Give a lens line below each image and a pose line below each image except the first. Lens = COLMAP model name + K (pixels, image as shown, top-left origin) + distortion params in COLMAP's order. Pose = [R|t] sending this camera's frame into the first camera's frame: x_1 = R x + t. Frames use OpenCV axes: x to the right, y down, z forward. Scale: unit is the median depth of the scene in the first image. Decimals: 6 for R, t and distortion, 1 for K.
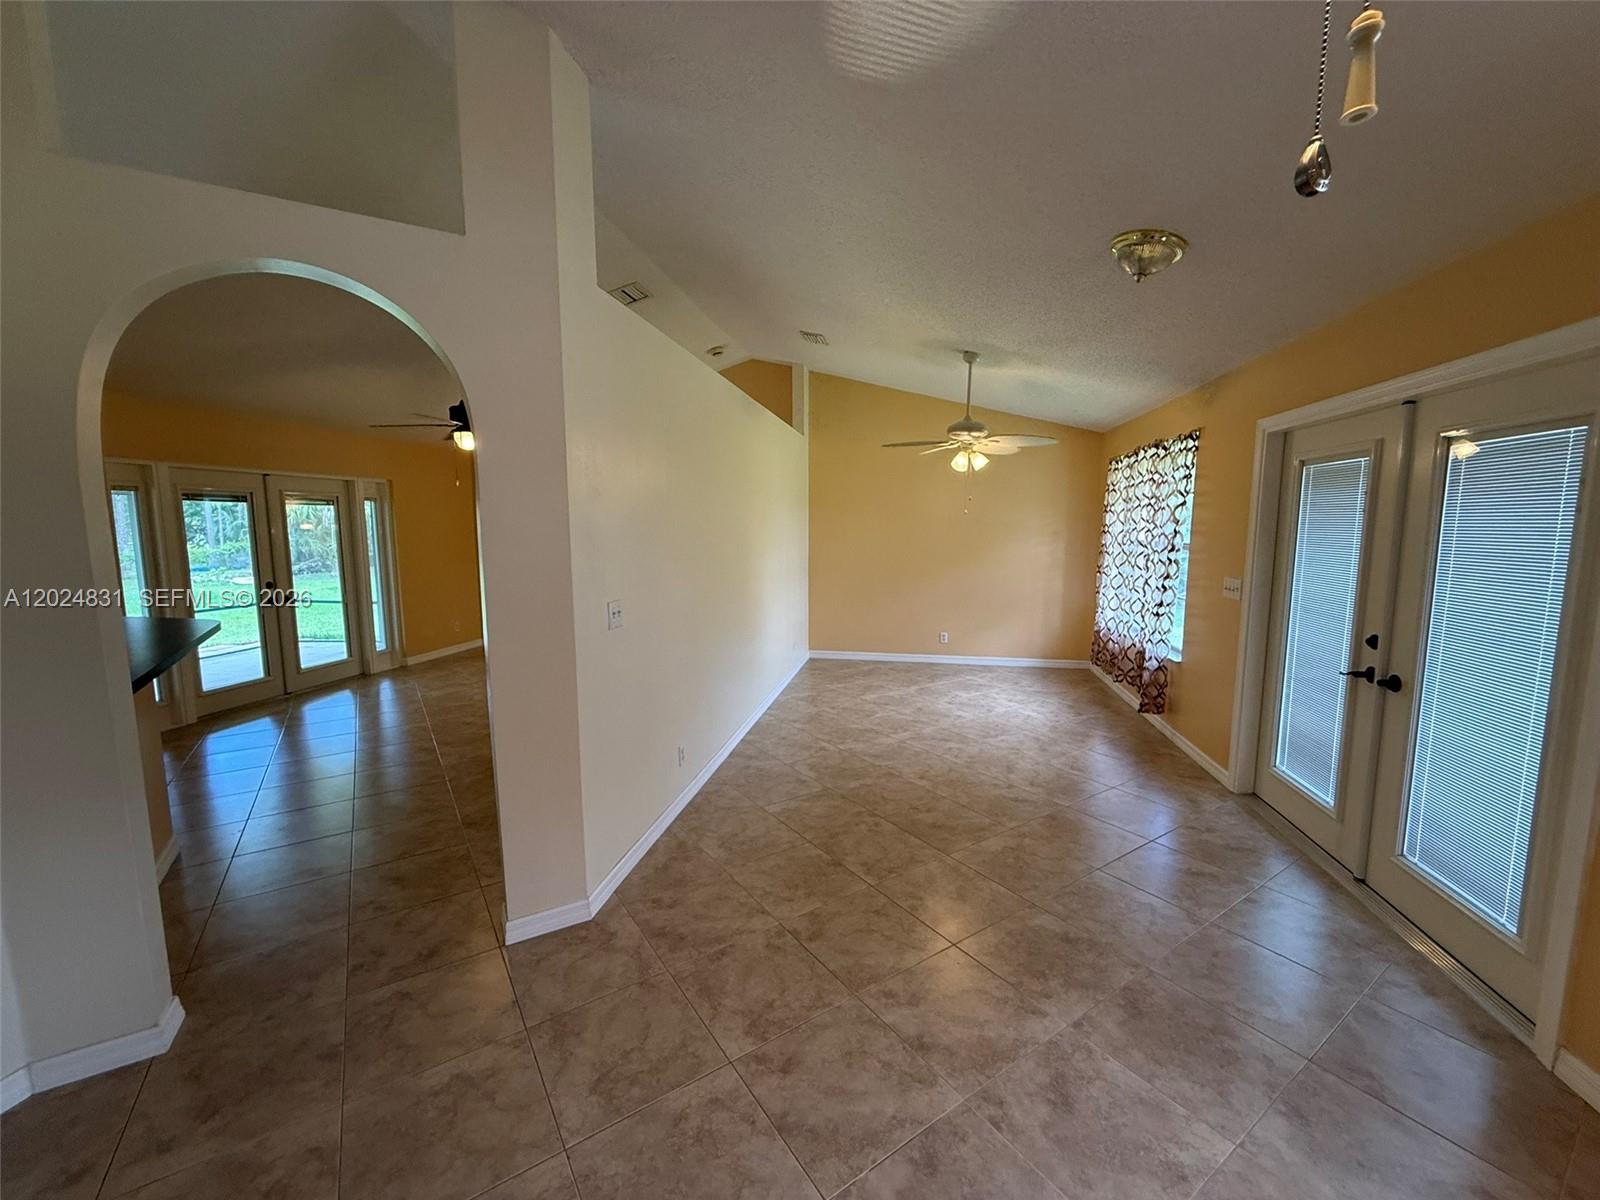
lens RADIAL K [[638.9, 0, 793.9], [0, 638.9, 601.8], [0, 0, 1]] dist [-0.001859, 0.000877]
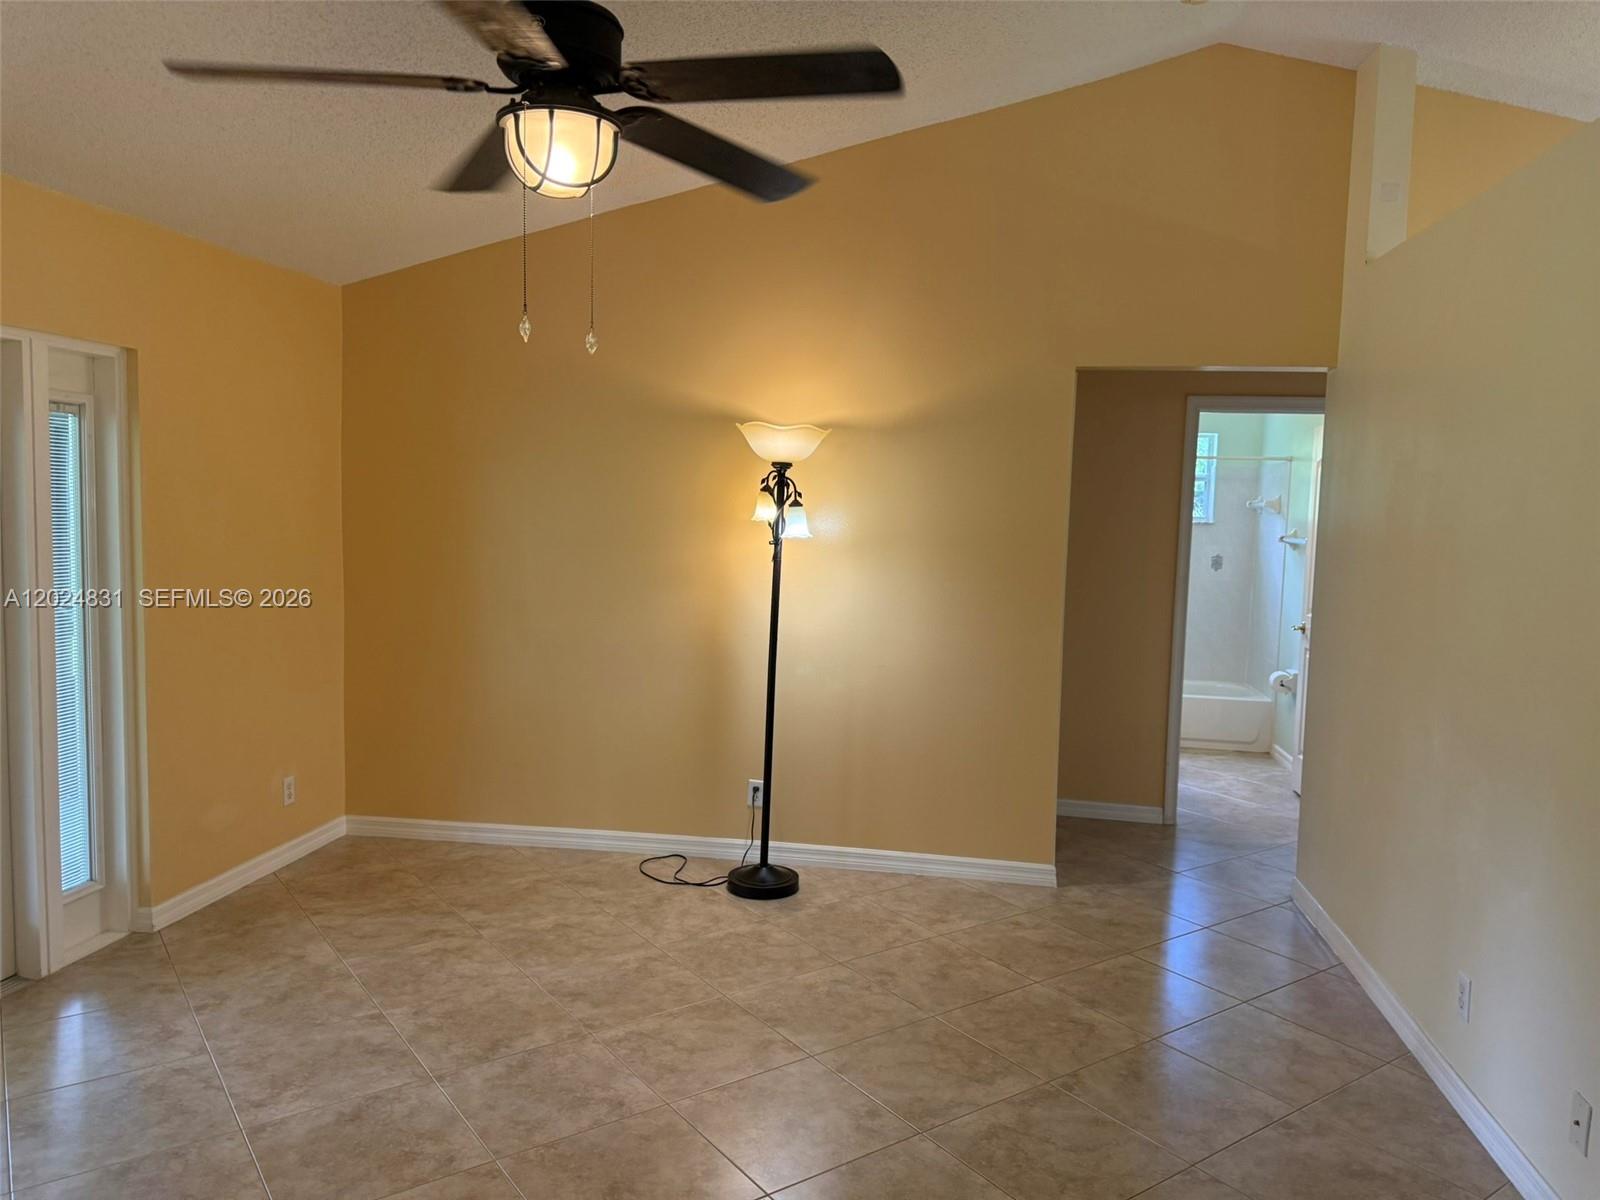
lens RADIAL K [[1126.1, 0, 805.9], [0, 1126.1, 595.9], [0, 0, 1]] dist [0.072743, -0.089100]
pose [[0.998740, 0.027998, 0.041655, -0.472941], [-0.026405, 0.998917, -0.038311, -0.082479], [-0.042683, 0.037162, 0.998397, 0.631672]]
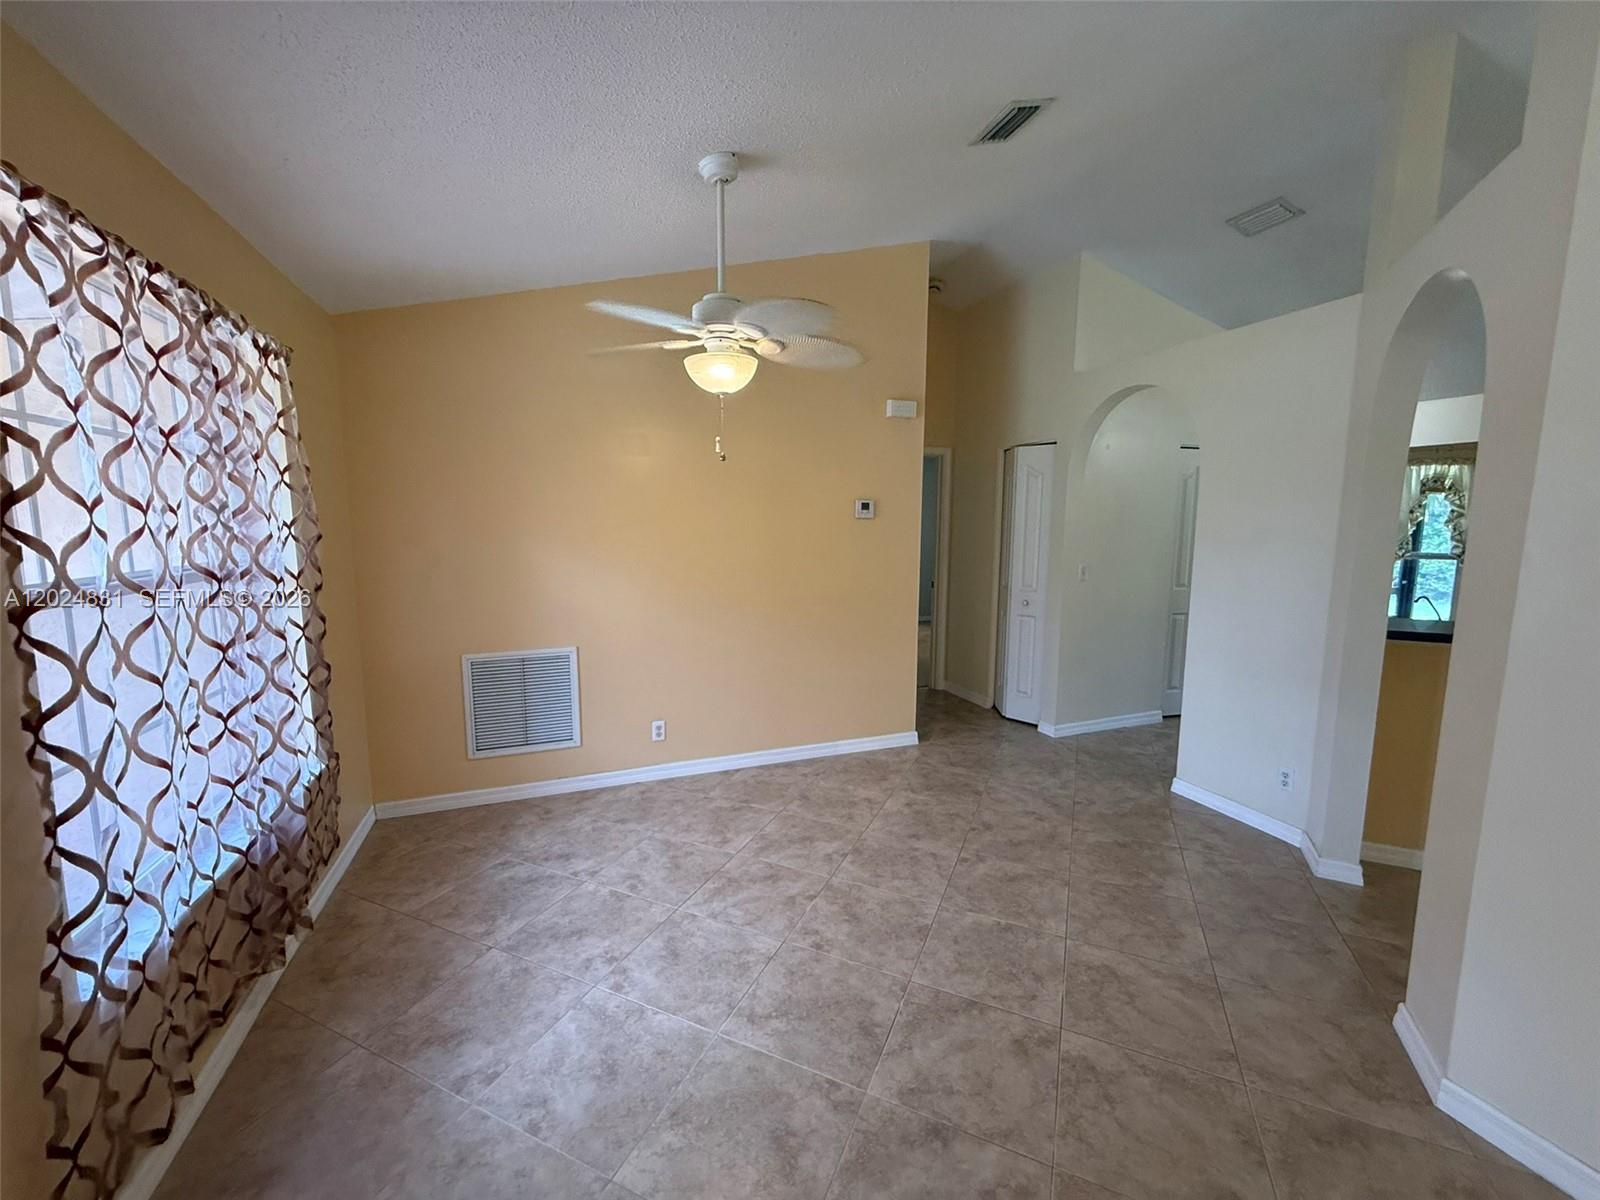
lens RADIAL K [[638.9, 0, 794.5], [0, 638.9, 605.5], [0, 0, 1]] dist [-0.001859, 0.000877]
pose [[-0.854214, 0.069869, -0.515205, 0.312973], [-0.059671, 0.971207, 0.230644, -0.069039], [0.516486, 0.227762, -0.825450, 0.604241]]
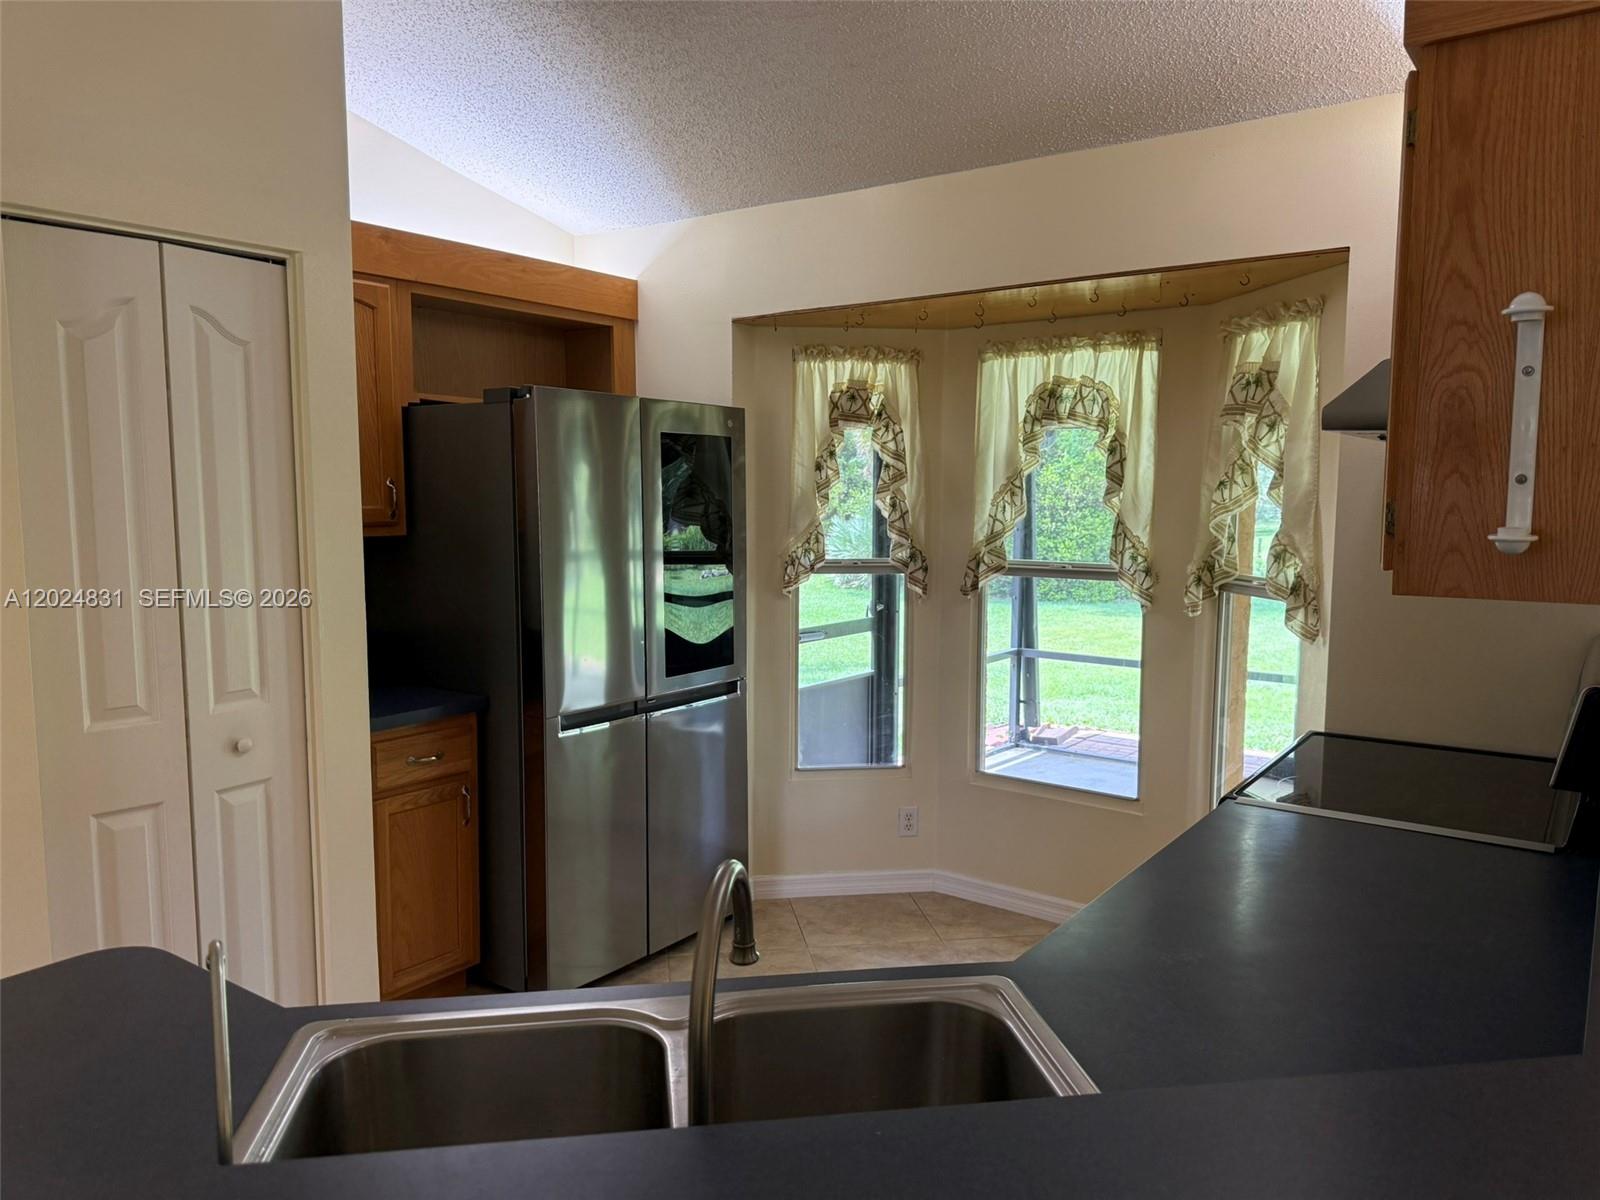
lens RADIAL K [[1126.1, 0, 801.7], [0, 1126.1, 607.8], [0, 0, 1]] dist [0.072743, -0.089100]
pose [[-0.414132, 0.098797, -0.904839, -0.436392], [-0.111989, 0.981008, 0.158369, -0.063723], [0.903301, 0.166918, -0.395203, 0.545024]]
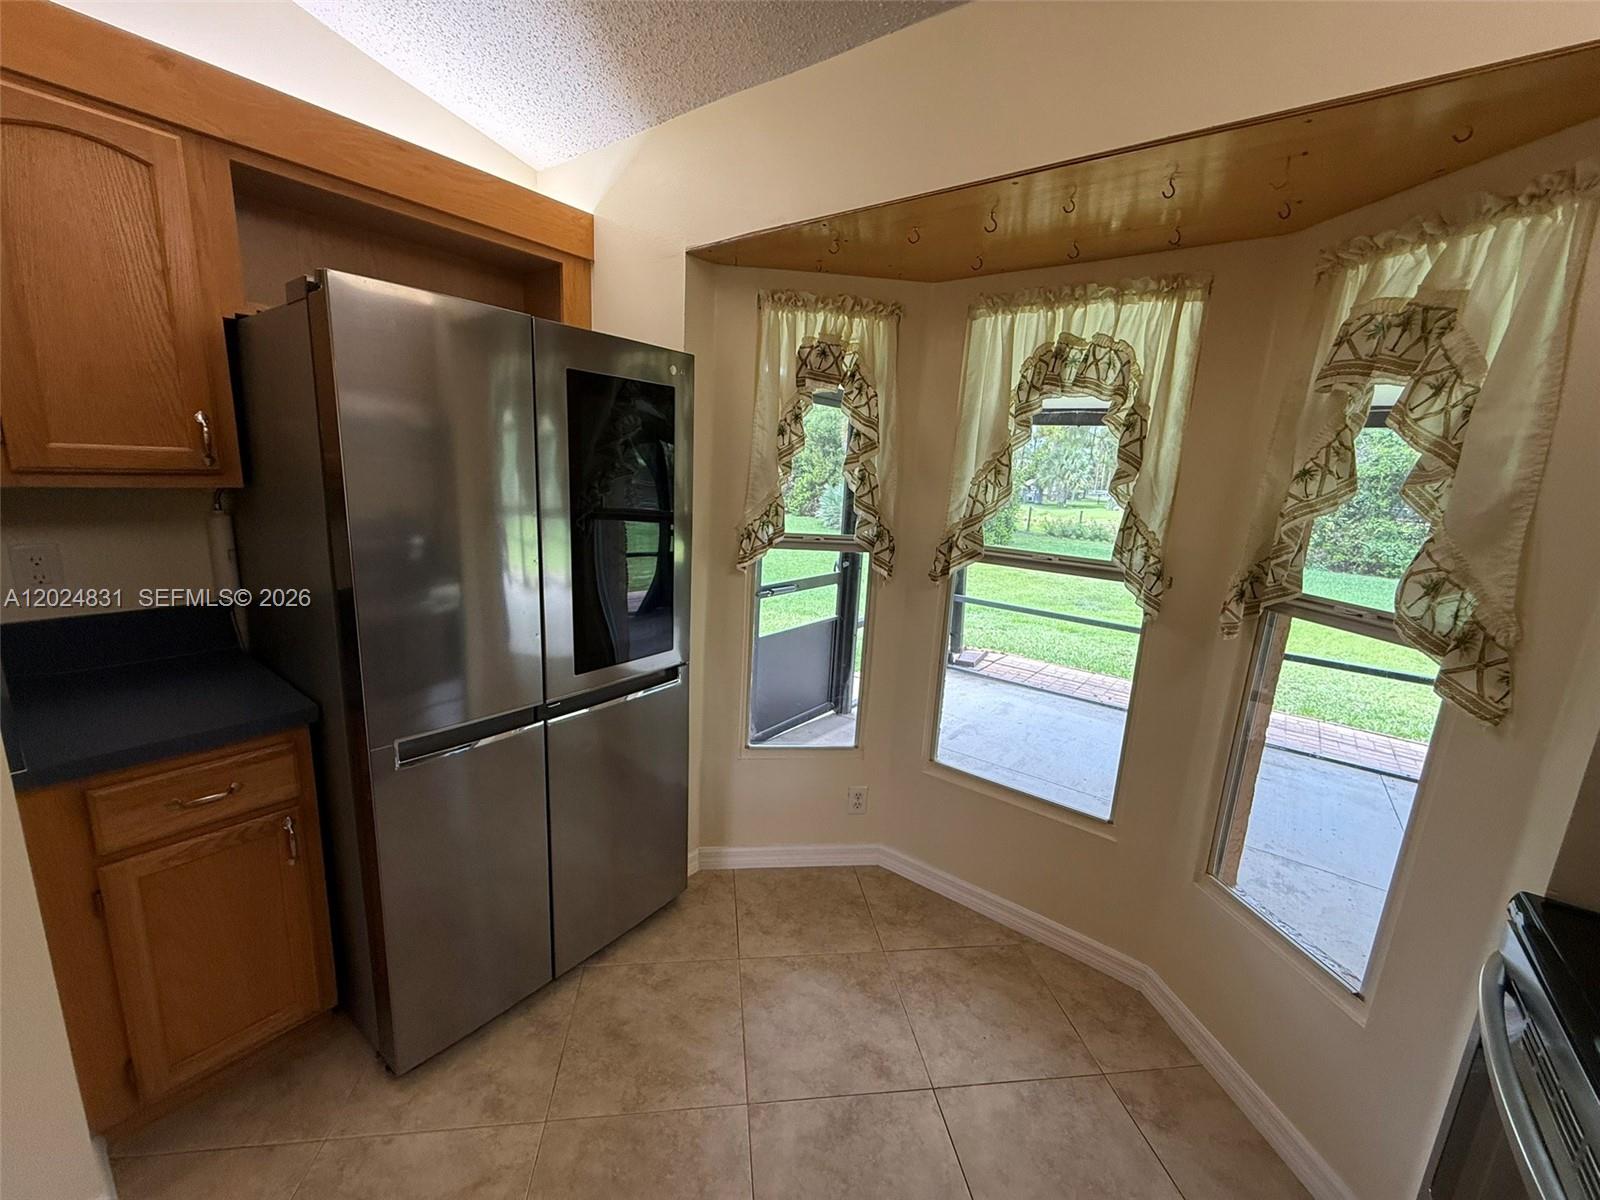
lens RADIAL K [[638.9, 0, 792.2], [0, 638.9, 597.8], [0, 0, 1]] dist [-0.001859, 0.000877]
pose [[-0.438780, 0.166216, -0.883088, -0.838797], [-0.157751, 0.953233, 0.257801, -0.039144], [0.884639, 0.252426, -0.392039, 0.402236]]
